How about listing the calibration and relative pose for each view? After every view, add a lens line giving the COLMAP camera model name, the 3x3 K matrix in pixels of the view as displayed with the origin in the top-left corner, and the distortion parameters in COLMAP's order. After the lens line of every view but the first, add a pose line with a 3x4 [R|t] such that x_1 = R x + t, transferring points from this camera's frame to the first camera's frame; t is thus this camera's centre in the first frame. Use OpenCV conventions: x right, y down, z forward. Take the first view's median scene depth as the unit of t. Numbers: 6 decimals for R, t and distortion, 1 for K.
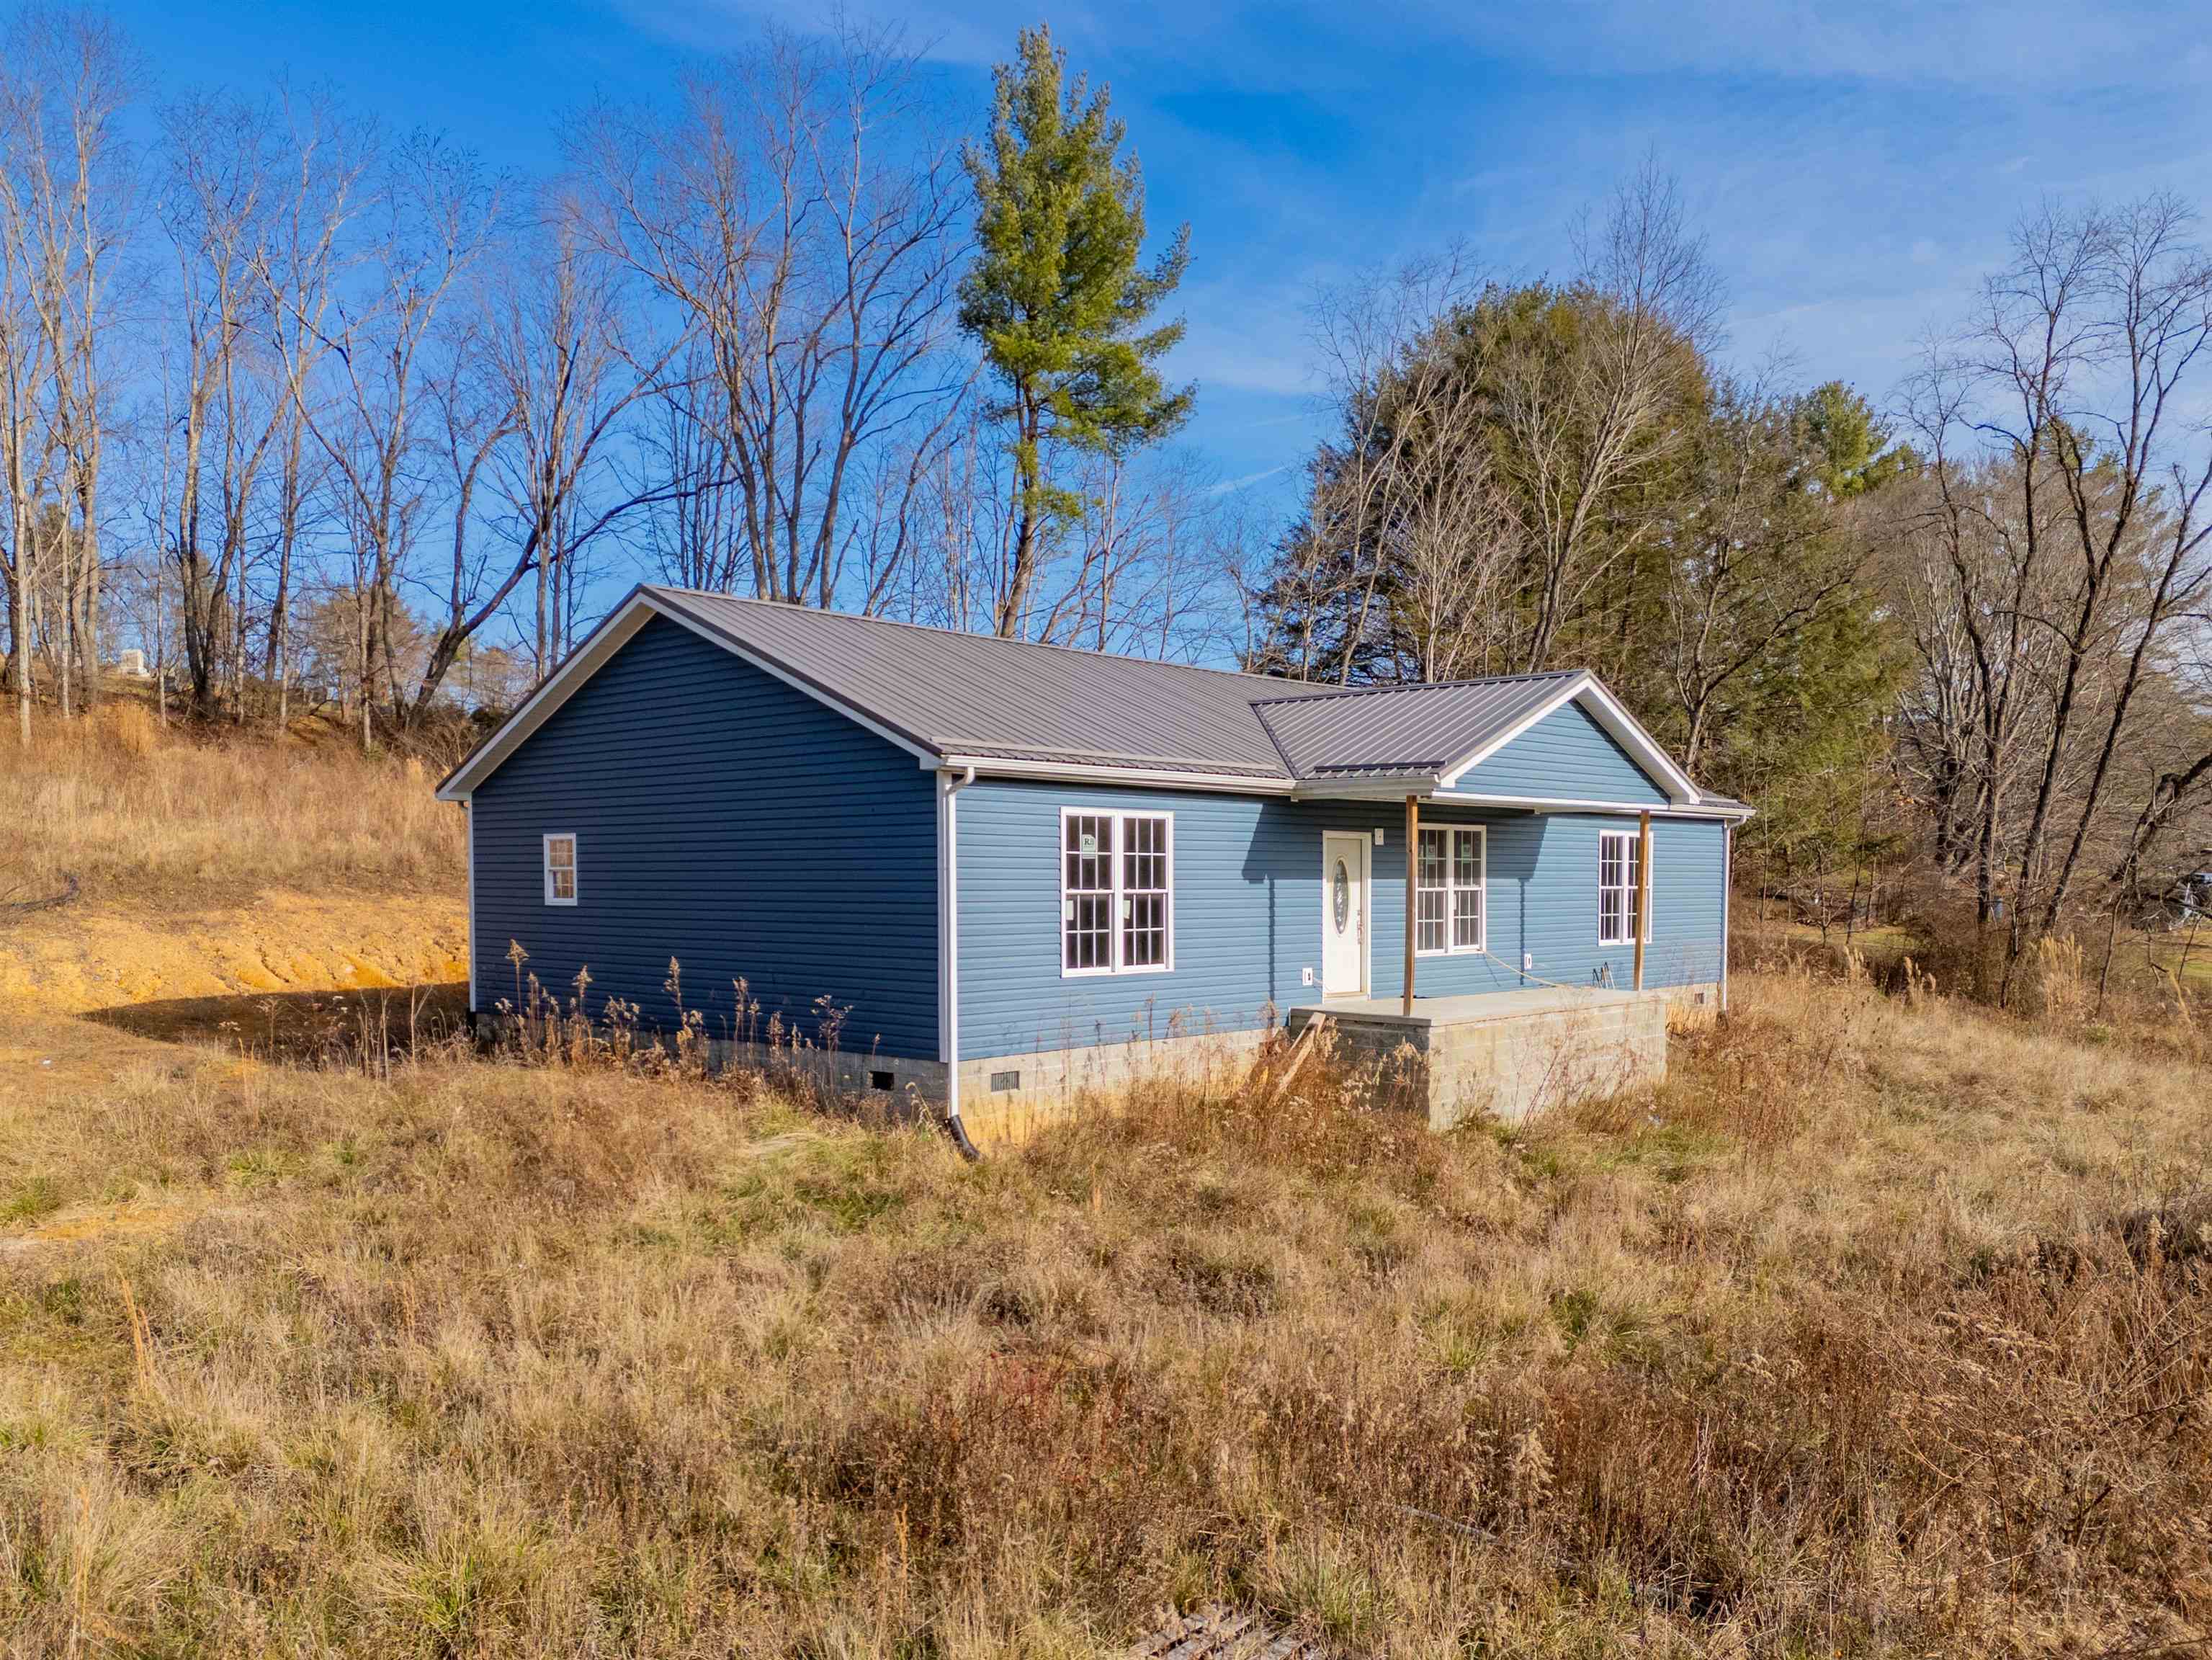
lens RADIAL K [[1690.8, 0, 1113.7], [0, 1690.8, 943.0], [0, 0, 1]] dist [0.039164, -0.000990]
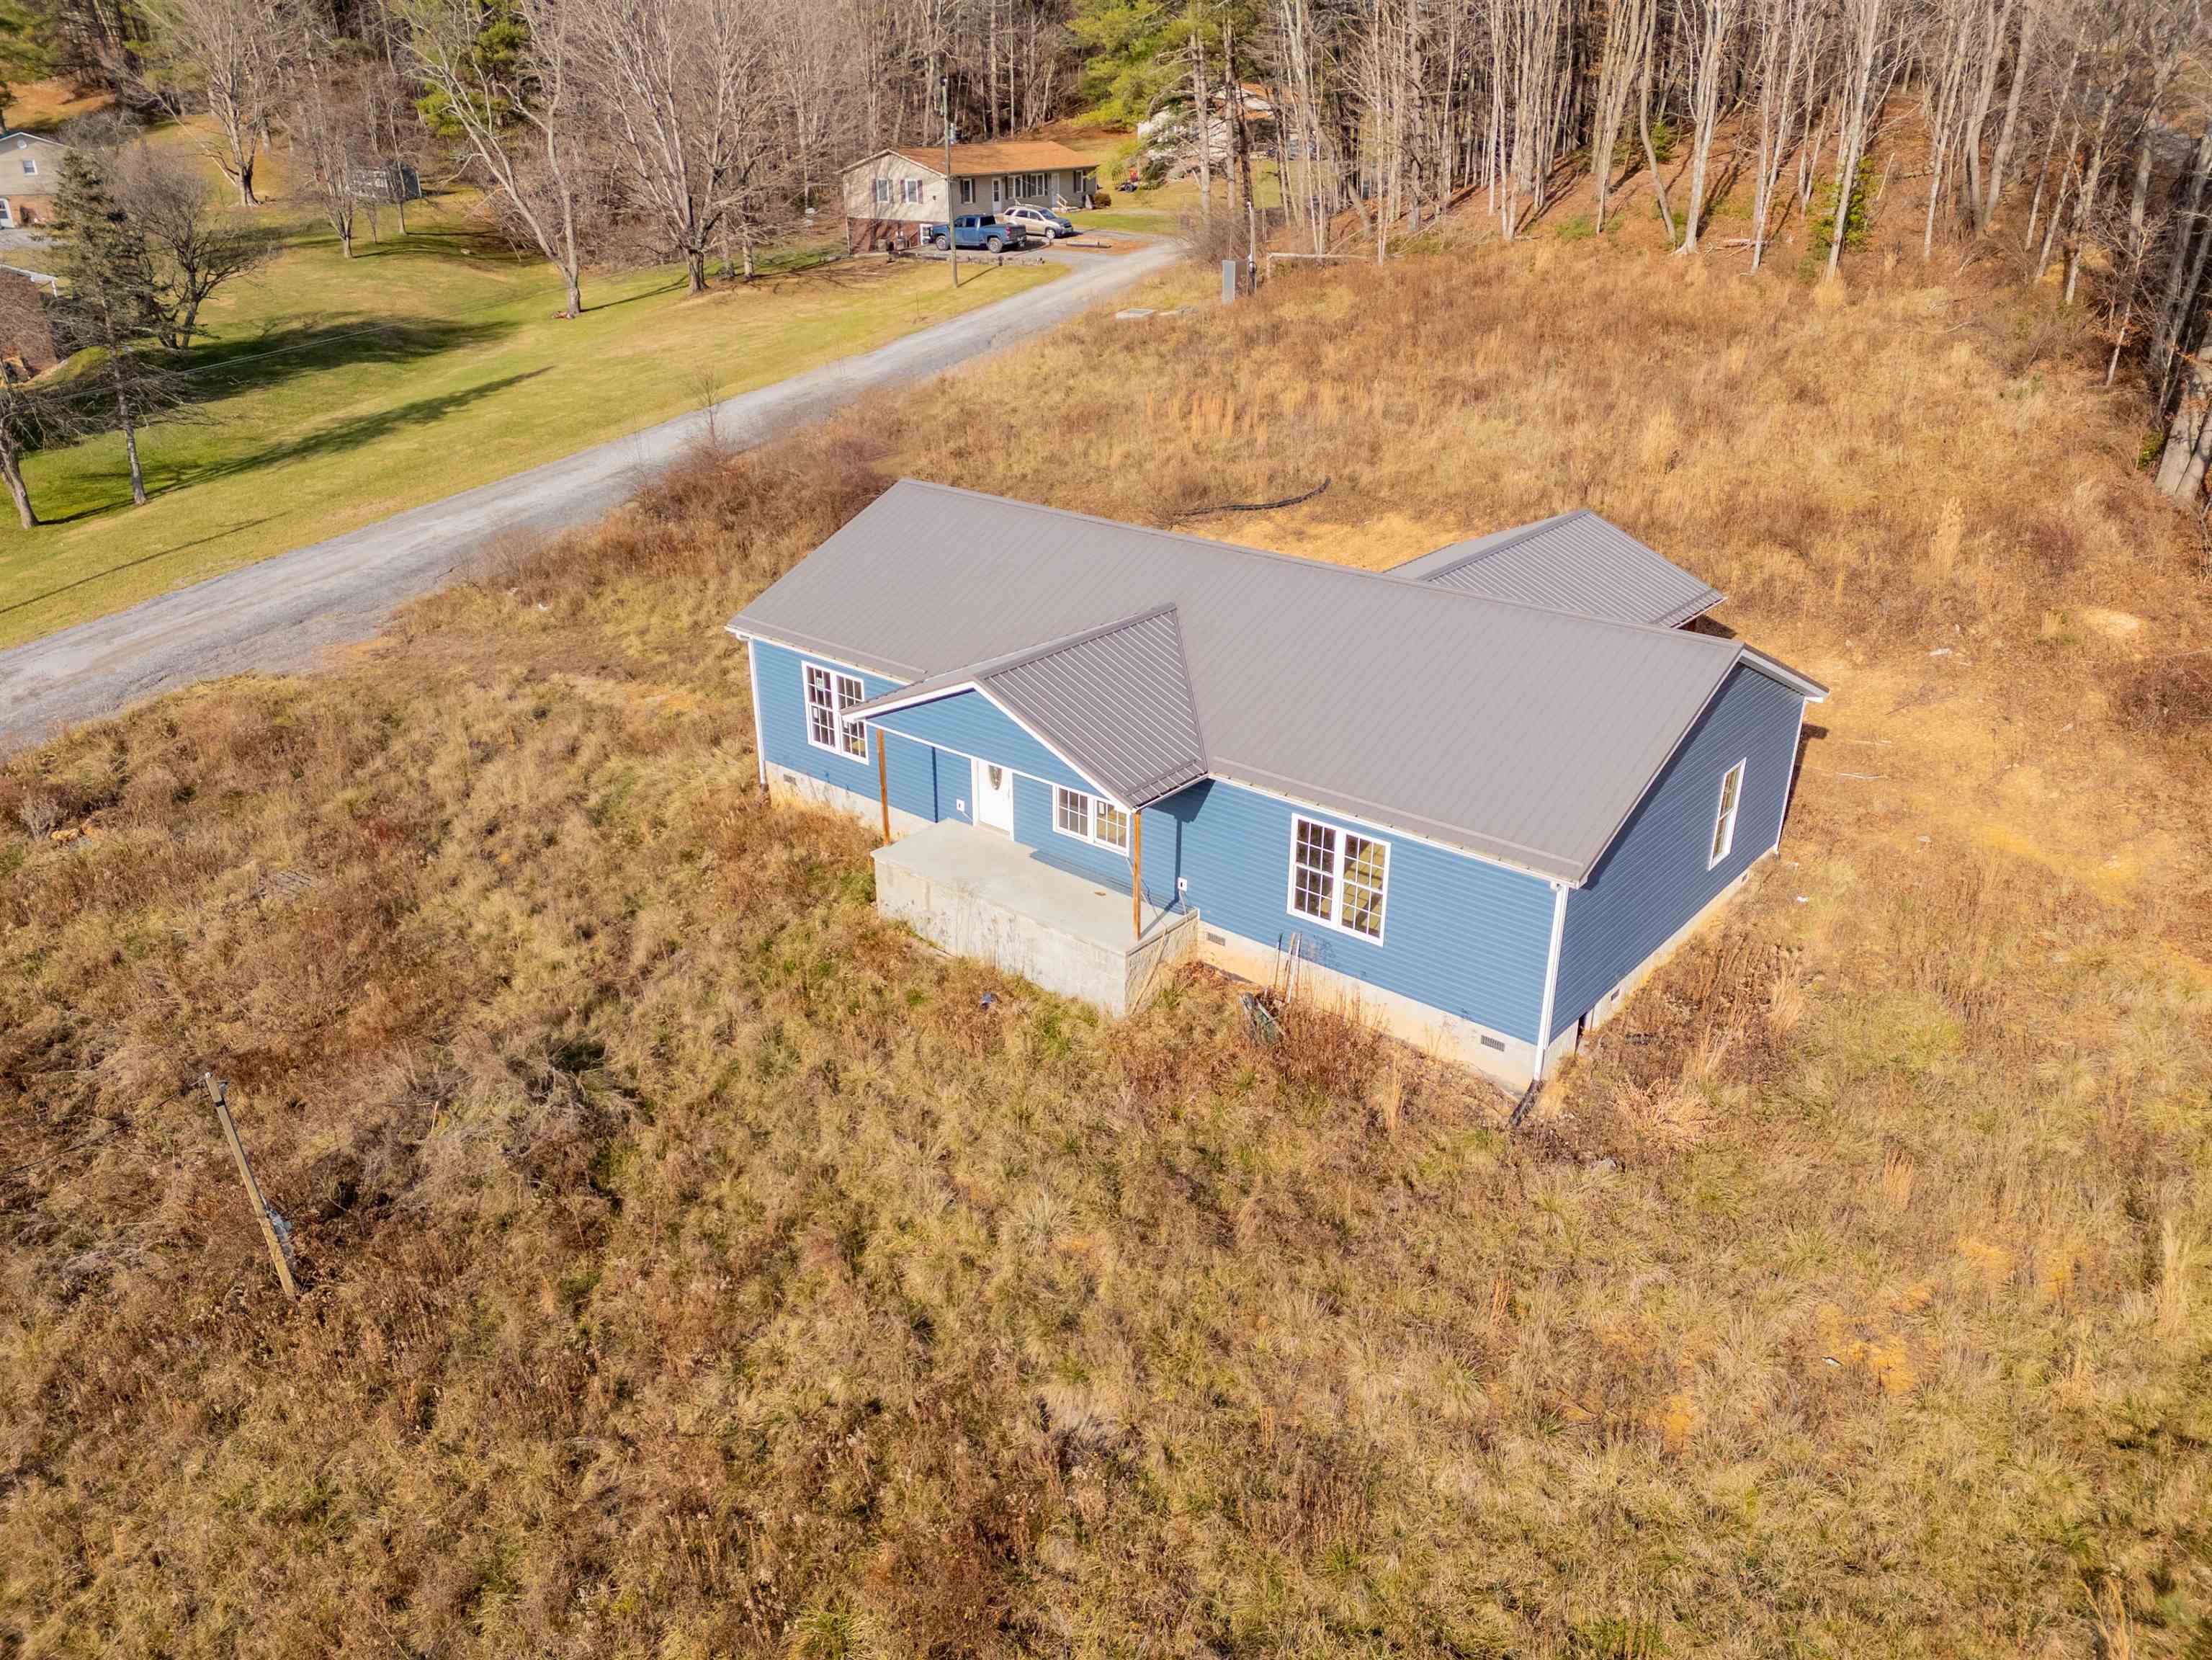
lens RADIAL K [[1615.7, 0, 1112.4], [0, 1615.7, 824.2], [0, 0, 1]] dist [0.081777, -0.075382]
pose [[0.058206, 0.407247, -0.911462, 1.445901], [-0.038761, 0.913243, 0.405568, -0.556465], [0.997552, 0.011723, 0.068941, 1.014734]]
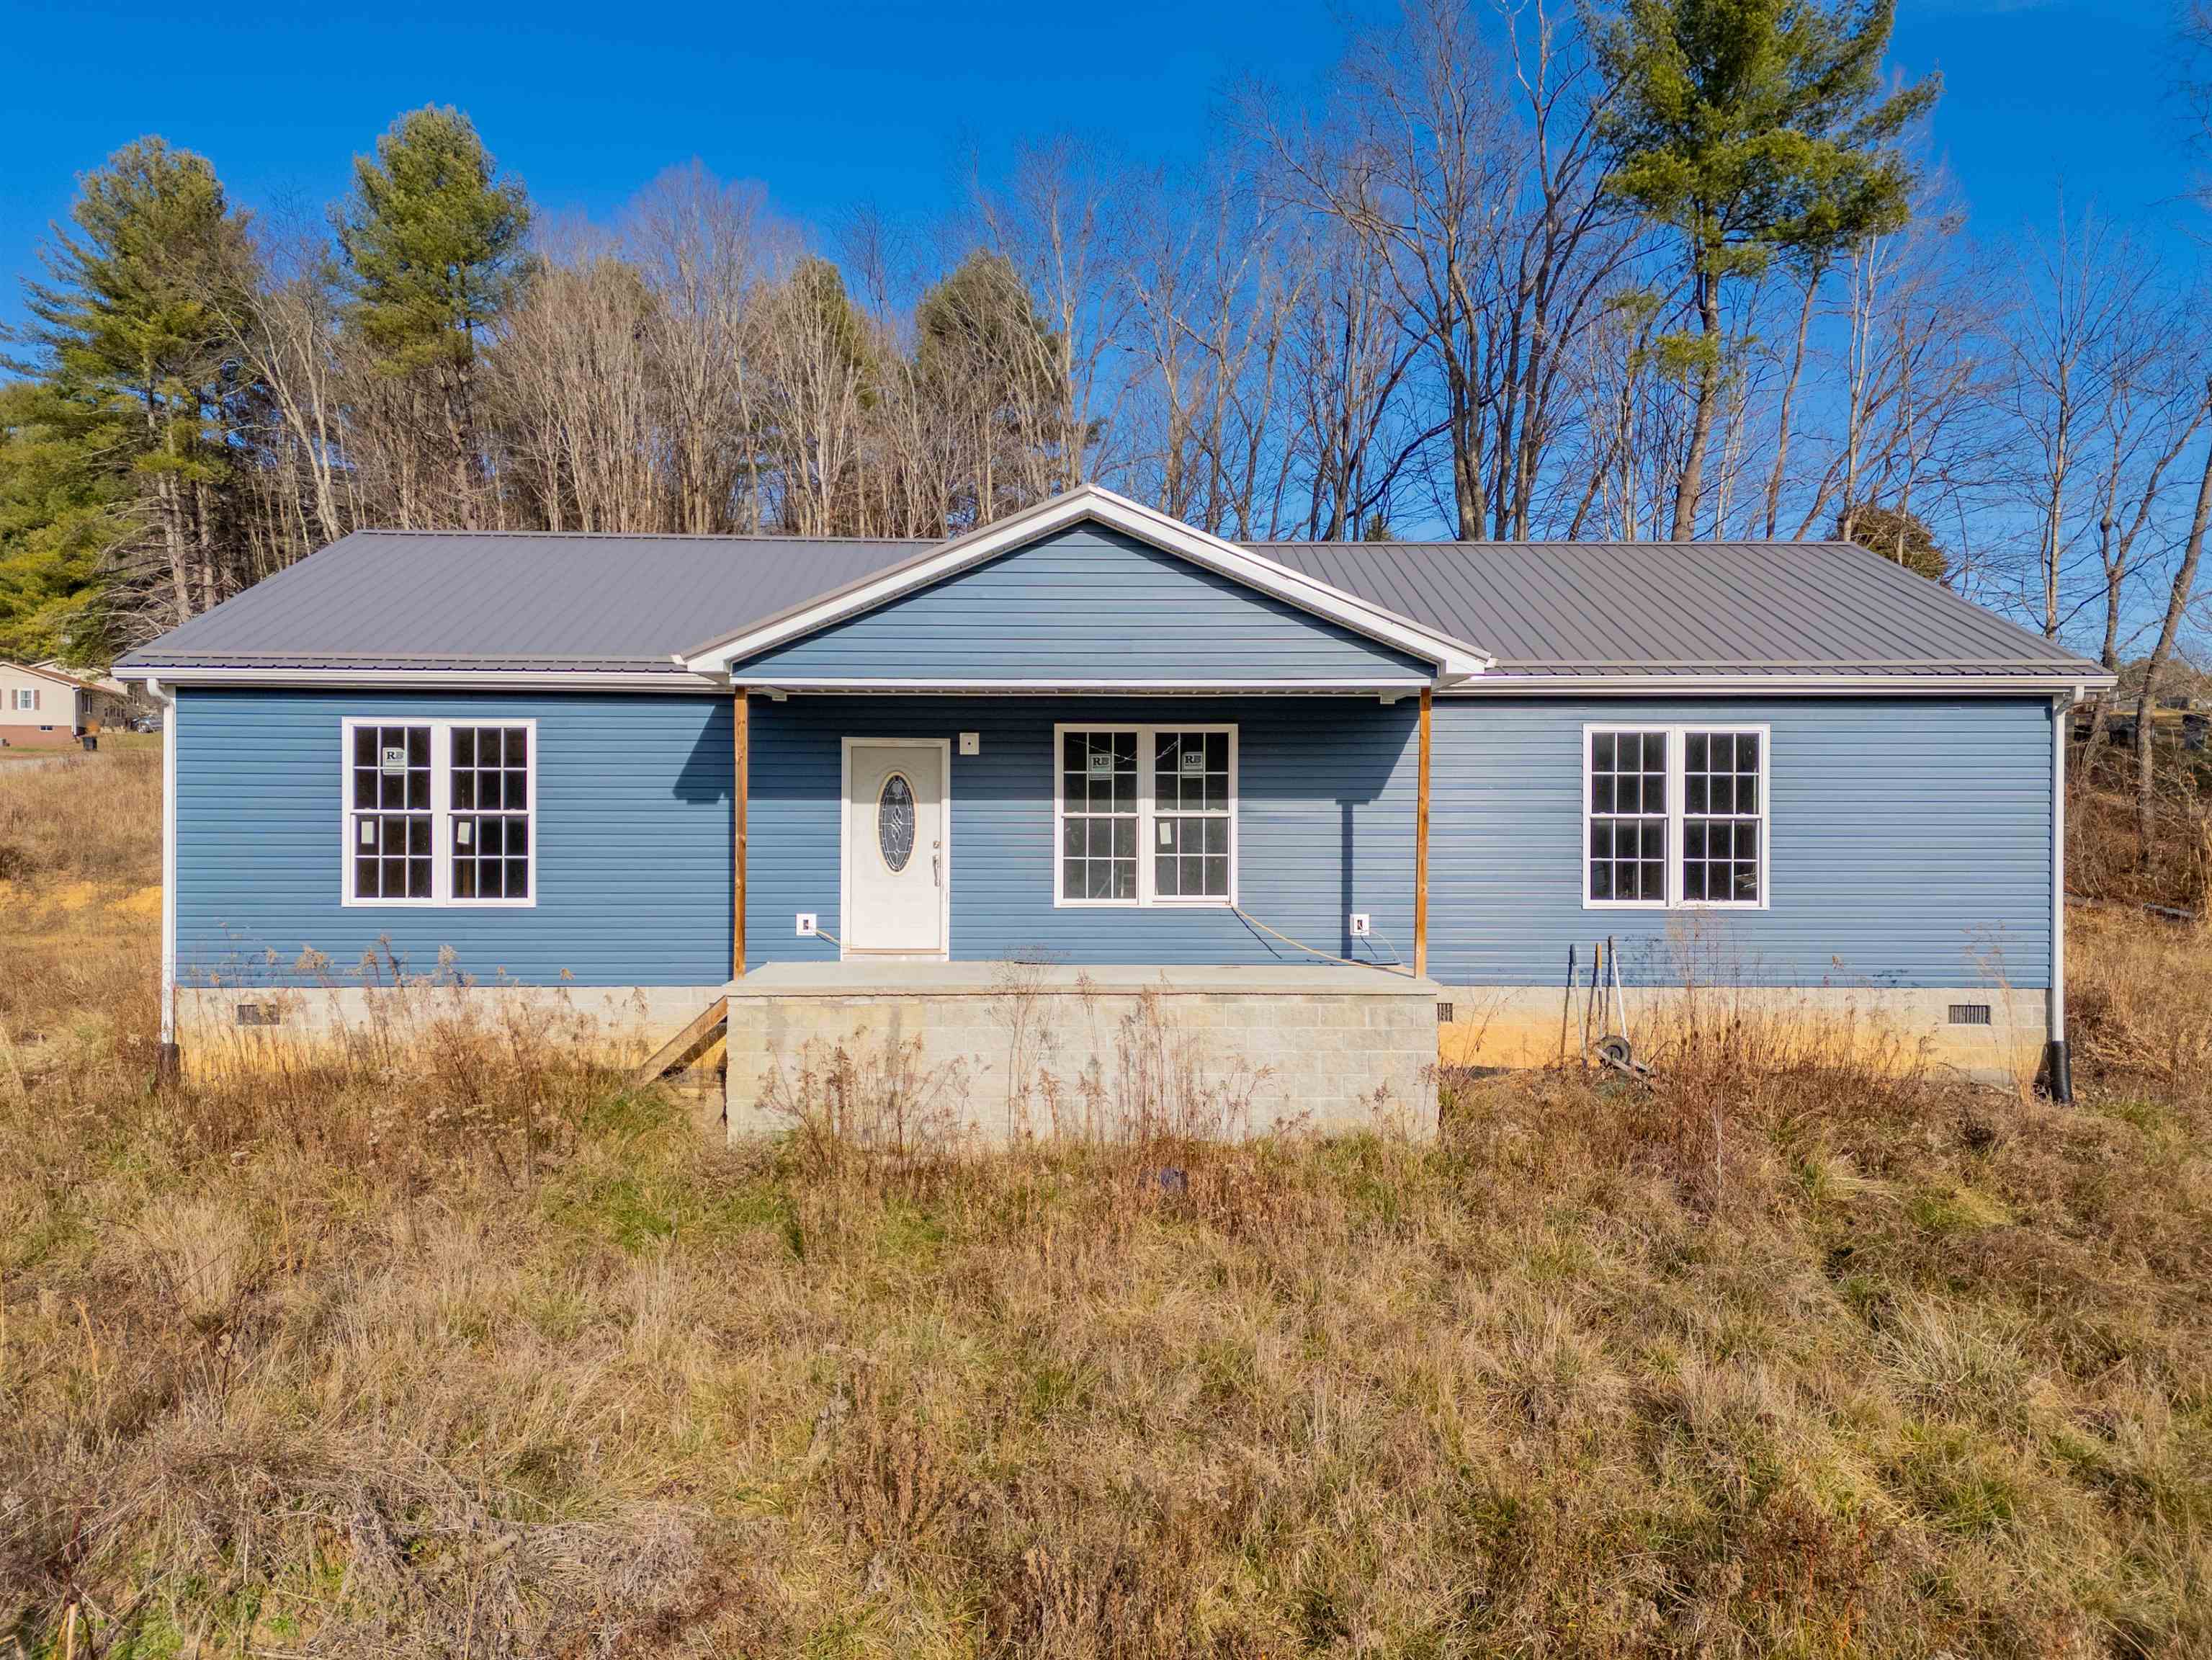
lens RADIAL K [[1615.7, 0, 1112.4], [0, 1615.7, 824.2], [0, 0, 1]] dist [0.081777, -0.075382]
pose [[0.699780, 0.003446, -0.714350, 0.731248], [-0.030308, 0.999231, -0.024870, -0.011639], [0.713715, 0.039054, 0.699347, 0.564449]]
